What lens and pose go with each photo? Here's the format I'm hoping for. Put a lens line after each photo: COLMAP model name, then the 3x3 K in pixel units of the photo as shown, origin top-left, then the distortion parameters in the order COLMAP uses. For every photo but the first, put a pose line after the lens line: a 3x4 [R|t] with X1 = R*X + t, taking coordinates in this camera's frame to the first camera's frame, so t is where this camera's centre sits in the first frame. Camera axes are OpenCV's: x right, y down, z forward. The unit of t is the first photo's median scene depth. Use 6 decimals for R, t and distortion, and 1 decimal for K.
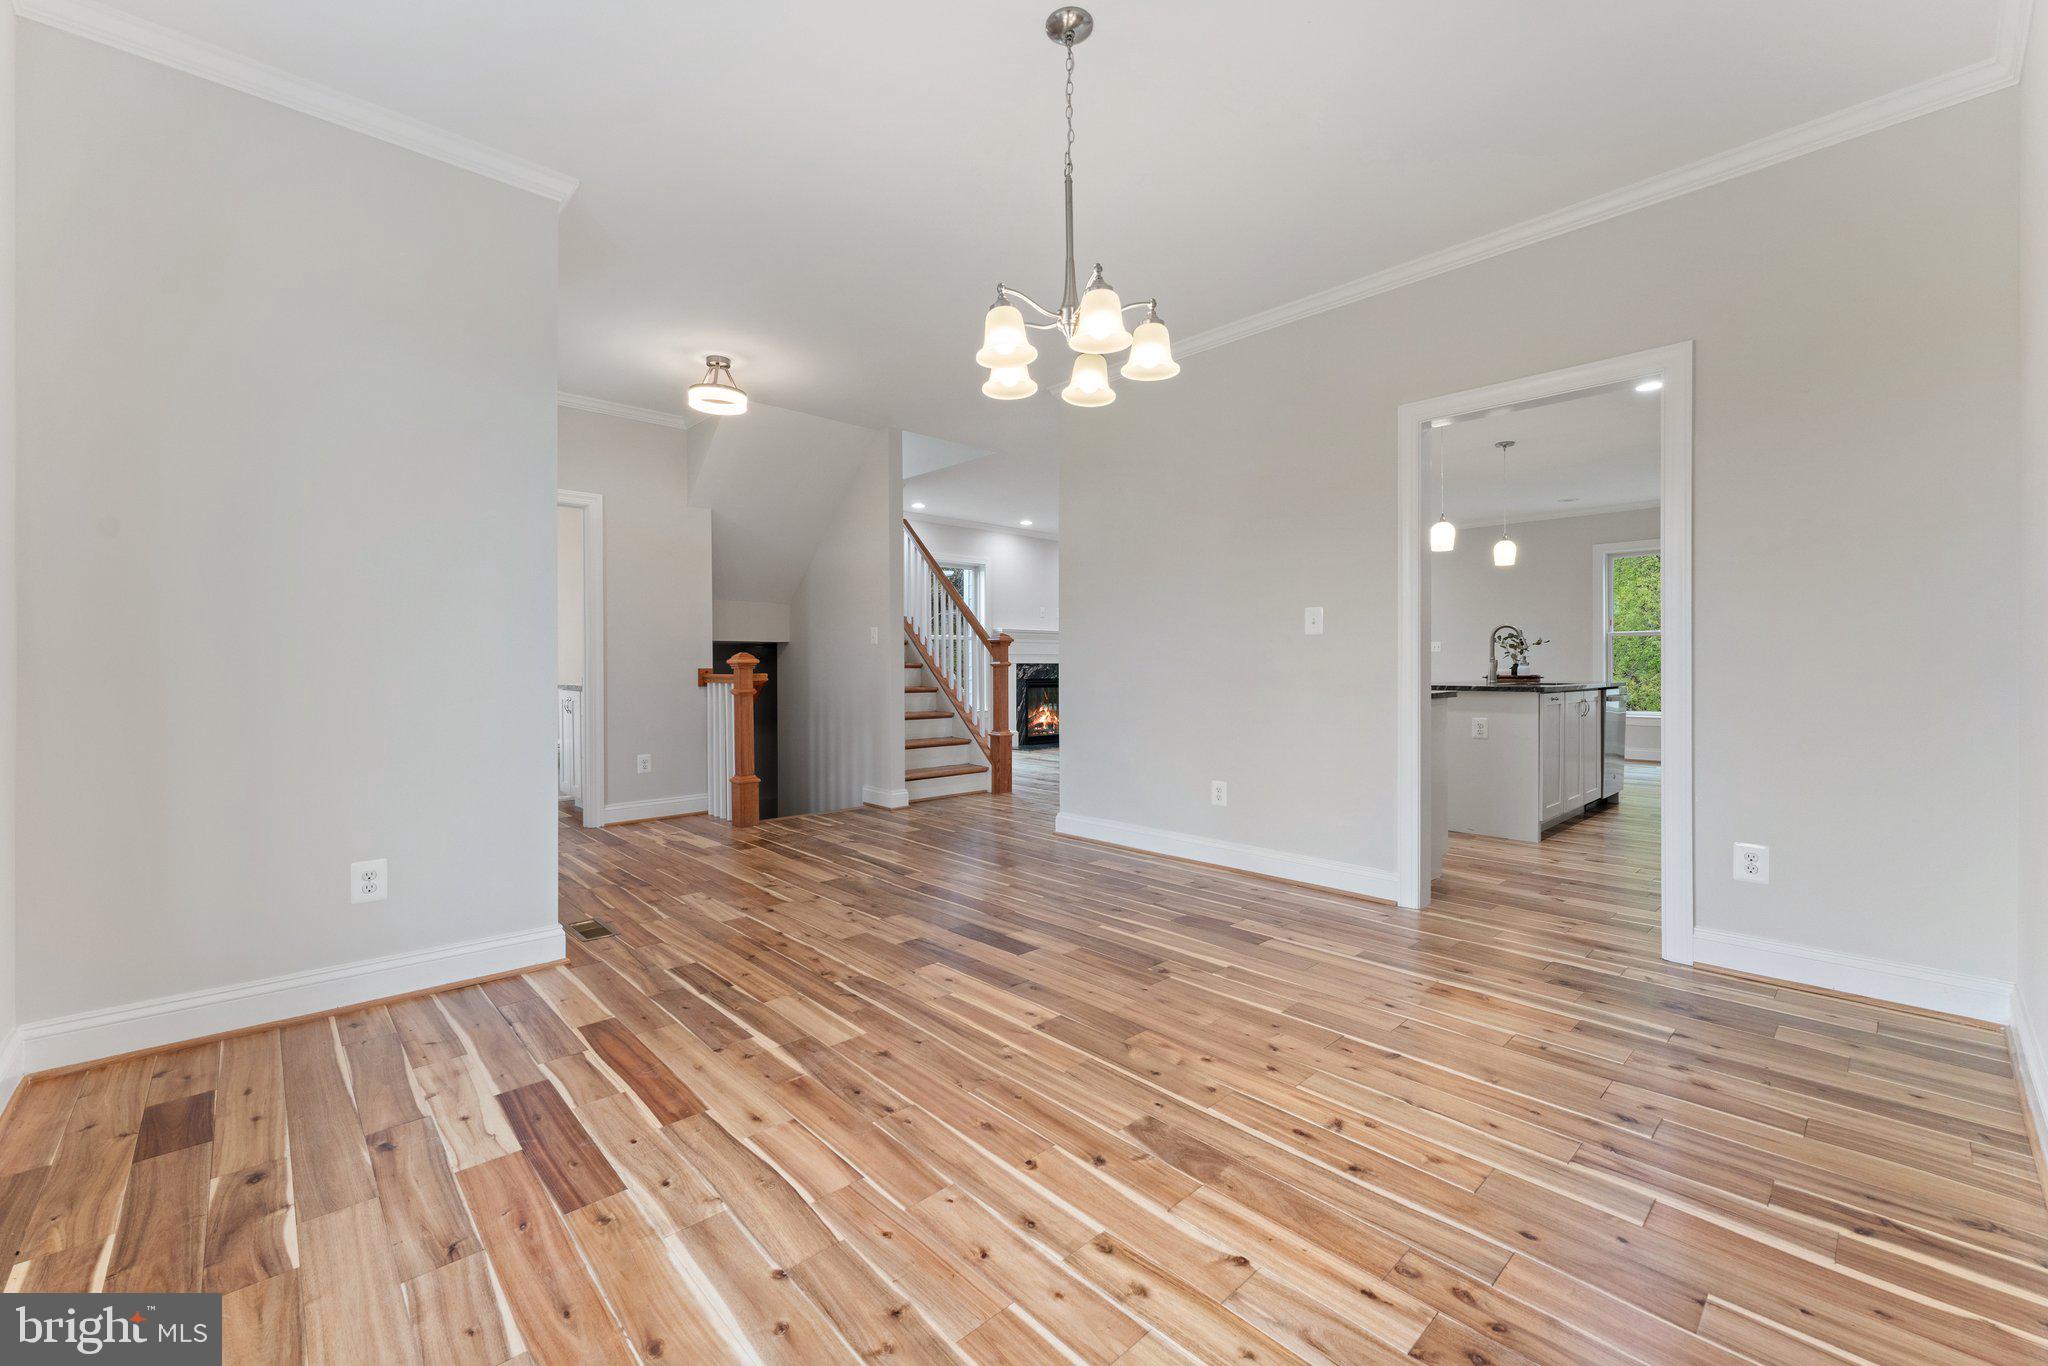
lens RADIAL K [[829.0, 0, 1013.0], [0, 829.0, 668.6], [0, 0, 1]] dist [-0.010317, 0.000193]
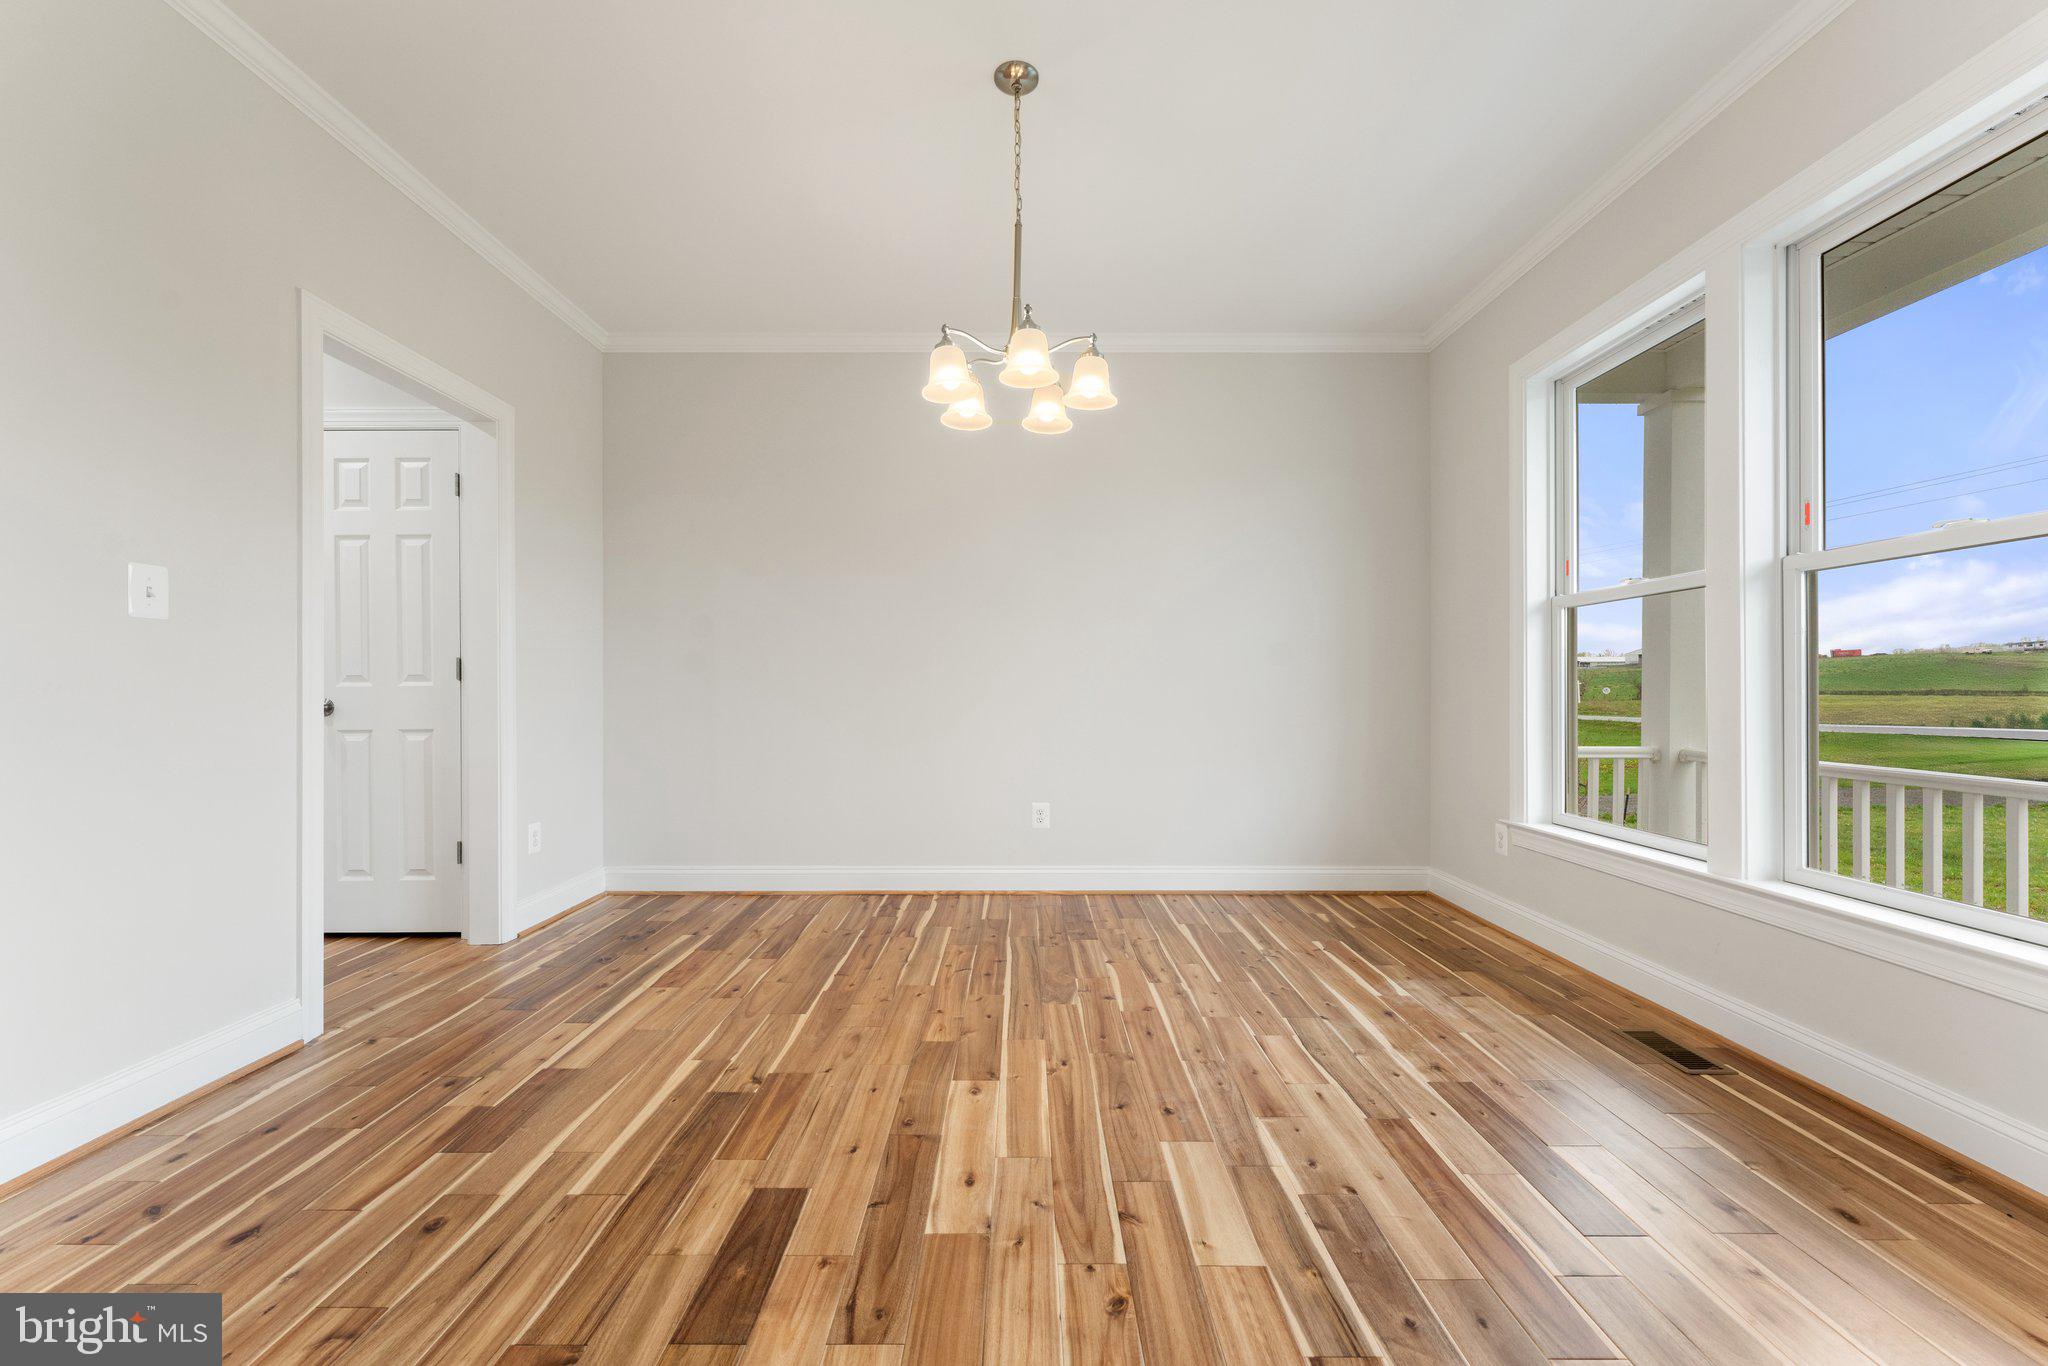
lens RADIAL K [[829.0, 0, 1020.7], [0, 829.0, 685.6], [0, 0, 1]] dist [-0.010317, 0.000193]
pose [[-0.734502, 0.003057, 0.678600, -0.577977], [0.004887, 0.999988, 0.000785, 0.002992], [-0.678589, 0.003892, -0.734508, 1.565929]]
